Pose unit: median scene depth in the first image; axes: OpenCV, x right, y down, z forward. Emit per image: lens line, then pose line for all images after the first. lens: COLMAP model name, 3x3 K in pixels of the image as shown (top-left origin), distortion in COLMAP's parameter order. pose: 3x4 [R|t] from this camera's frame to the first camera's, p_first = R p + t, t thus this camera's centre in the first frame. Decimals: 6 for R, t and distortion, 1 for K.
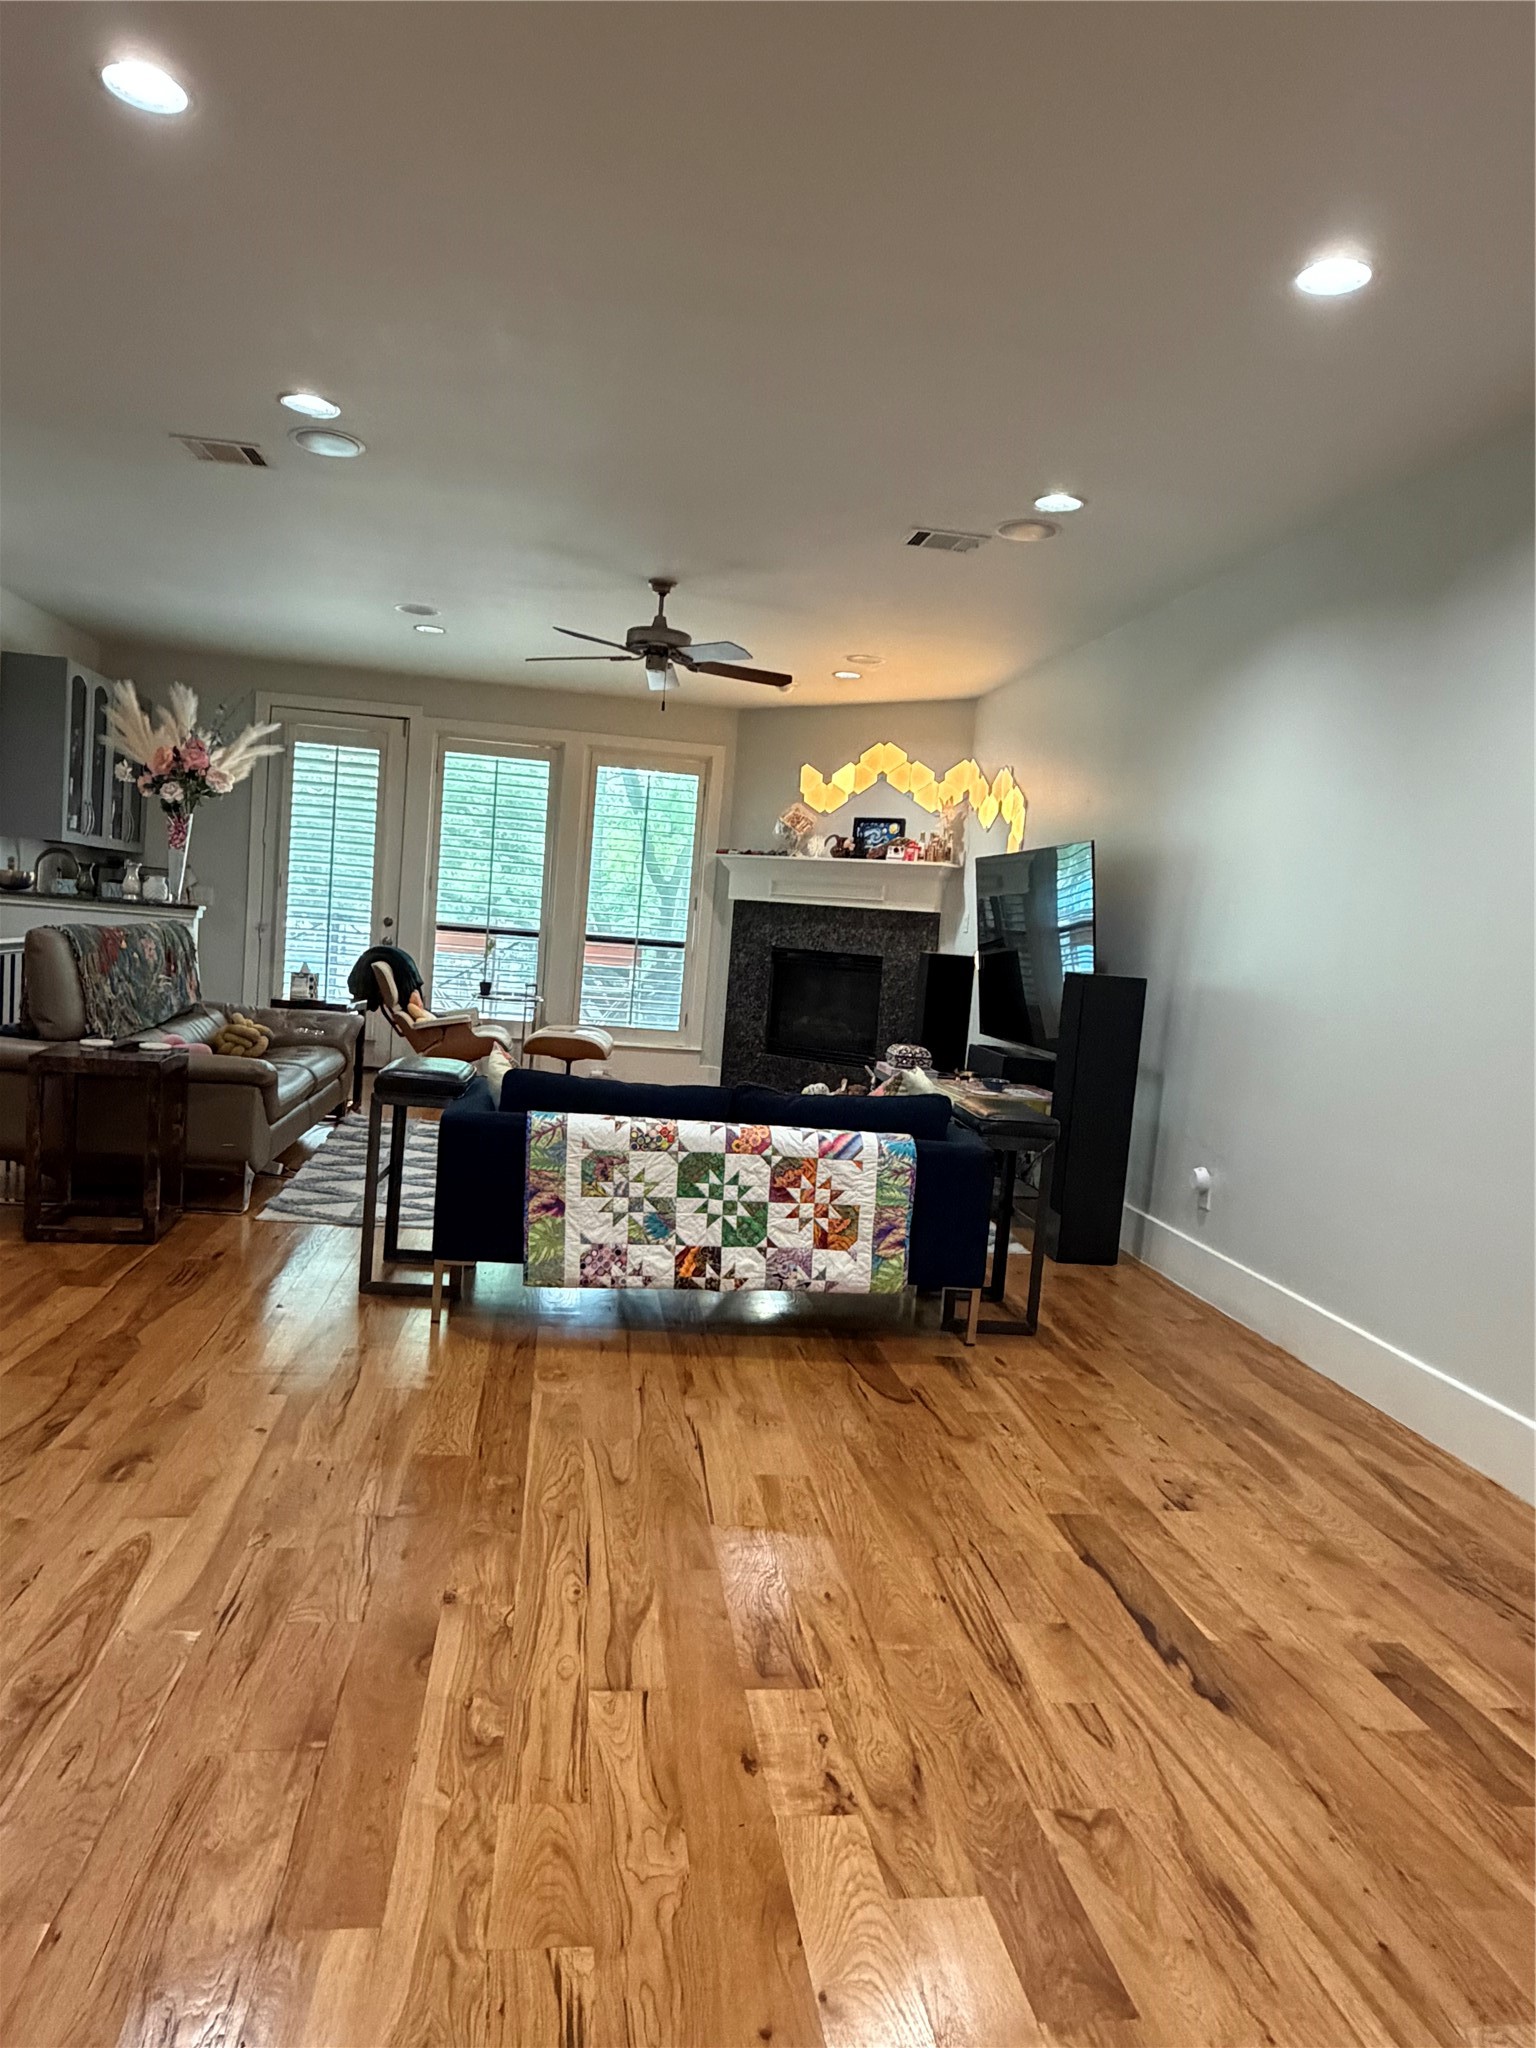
lens RADIAL K [[1336.4, 0, 768.2], [0, 1336.4, 1030.7], [0, 0, 1]] dist [0.002584, -0.002332]
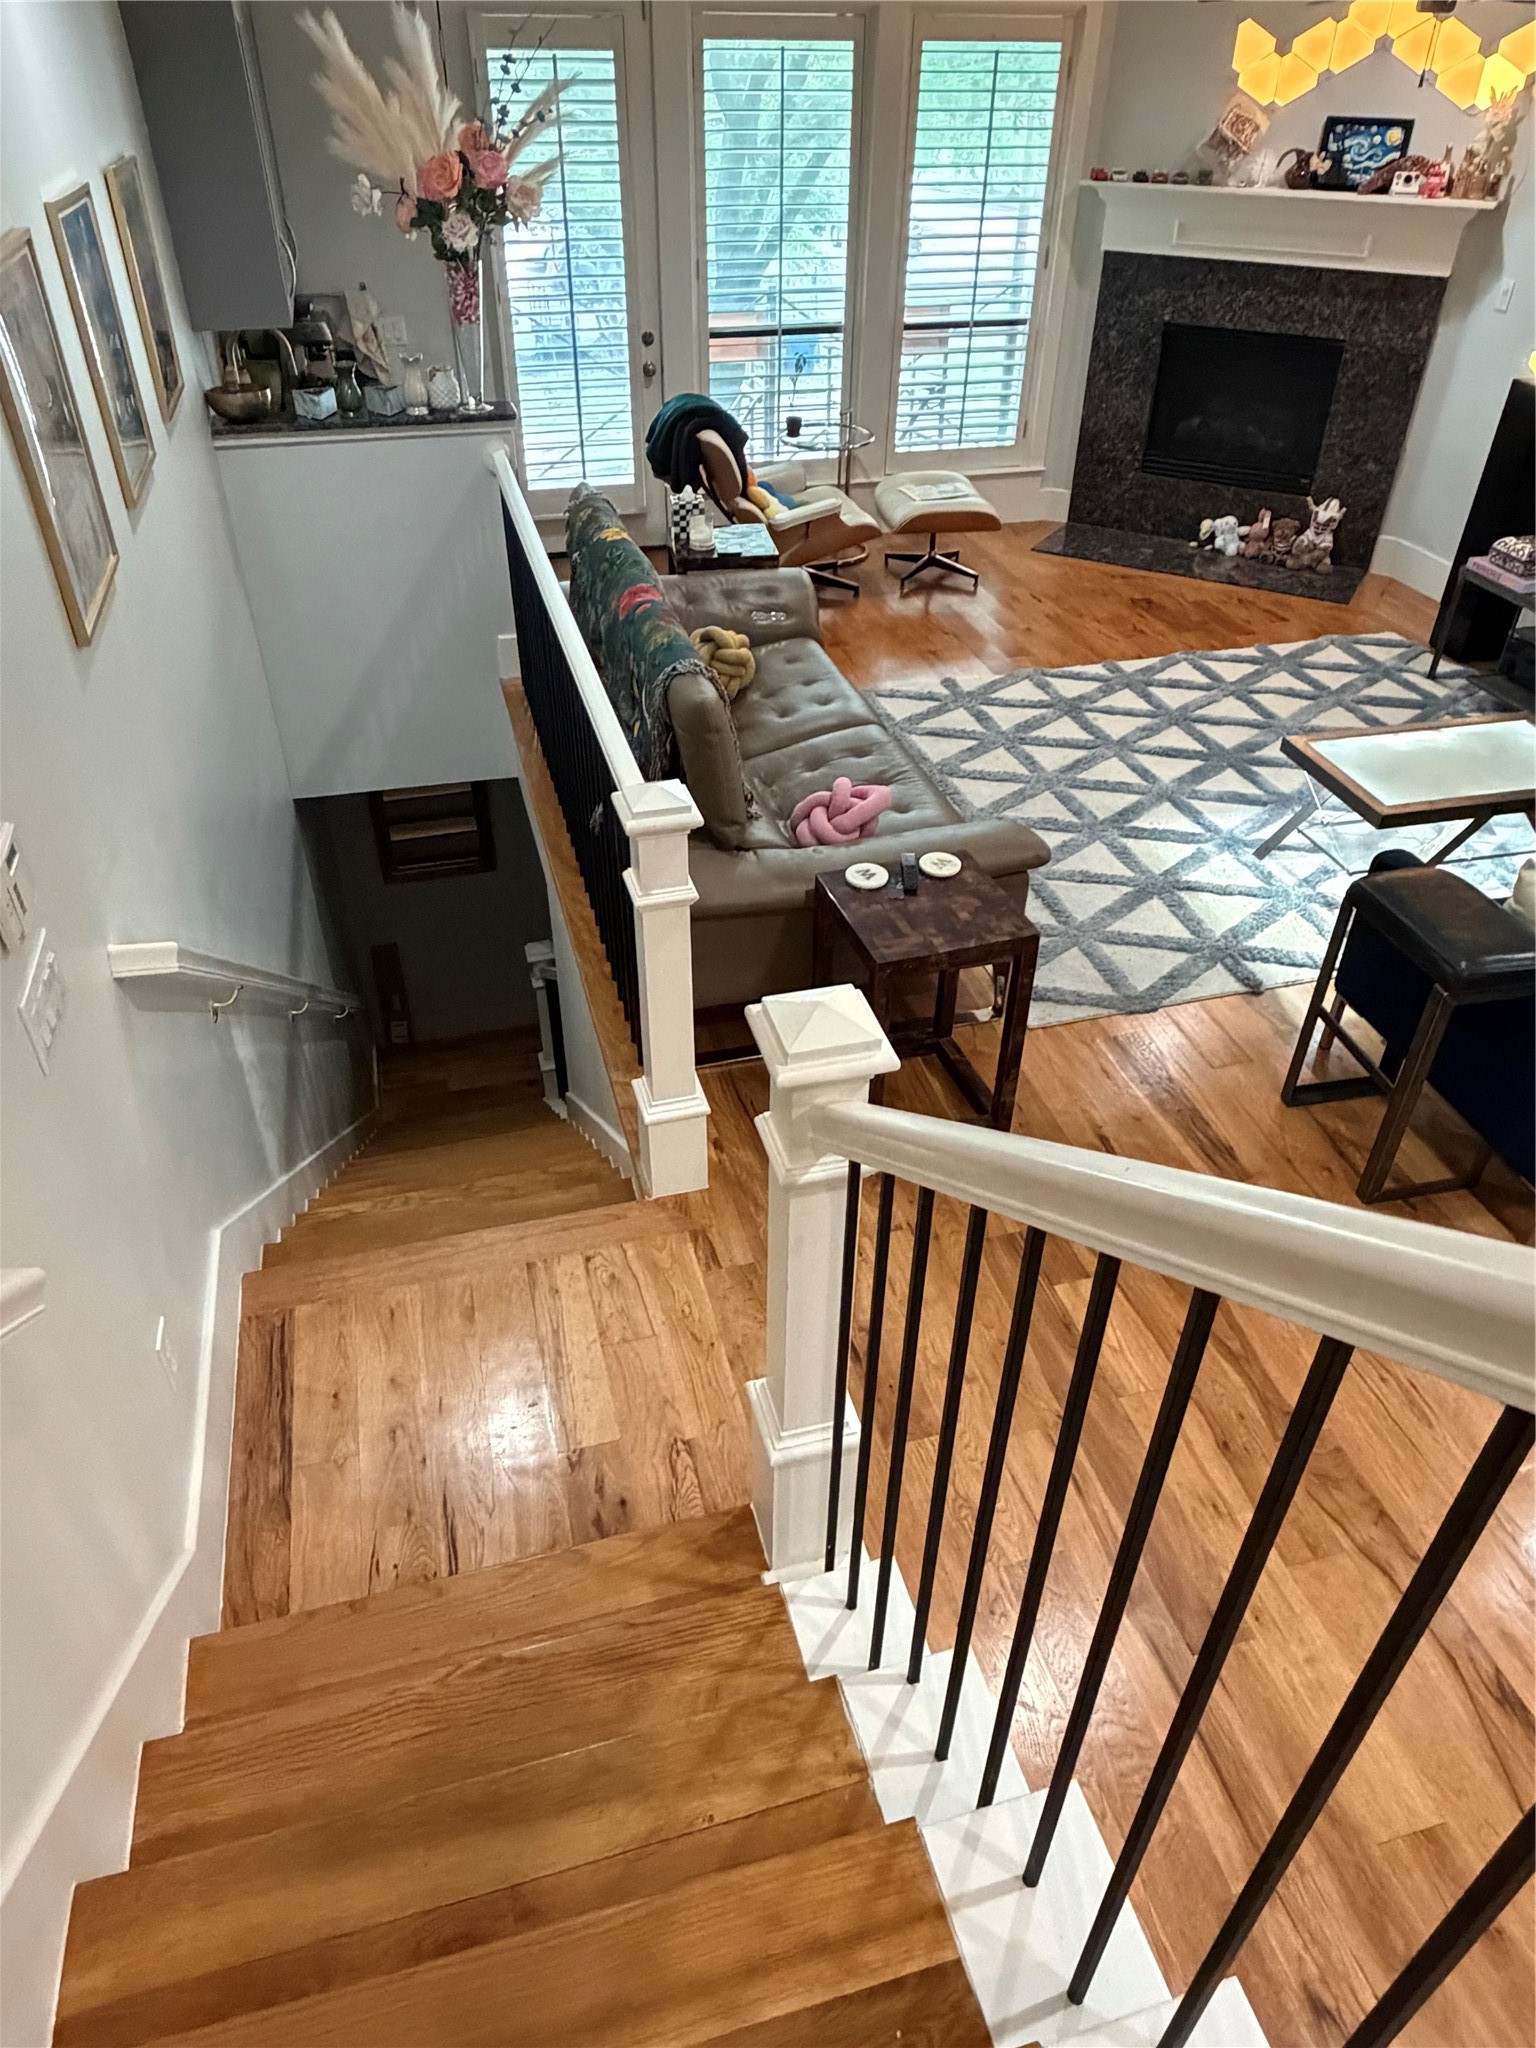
lens RADIAL K [[1336.4, 0, 768.0], [0, 1336.4, 1019.1], [0, 0, 1]] dist [0.002584, -0.002332]
pose [[0.990495, -0.127696, 0.051129, -0.313544], [0.080287, 0.838535, 0.538899, -0.161901], [-0.111688, -0.529672, 0.840817, 0.198039]]
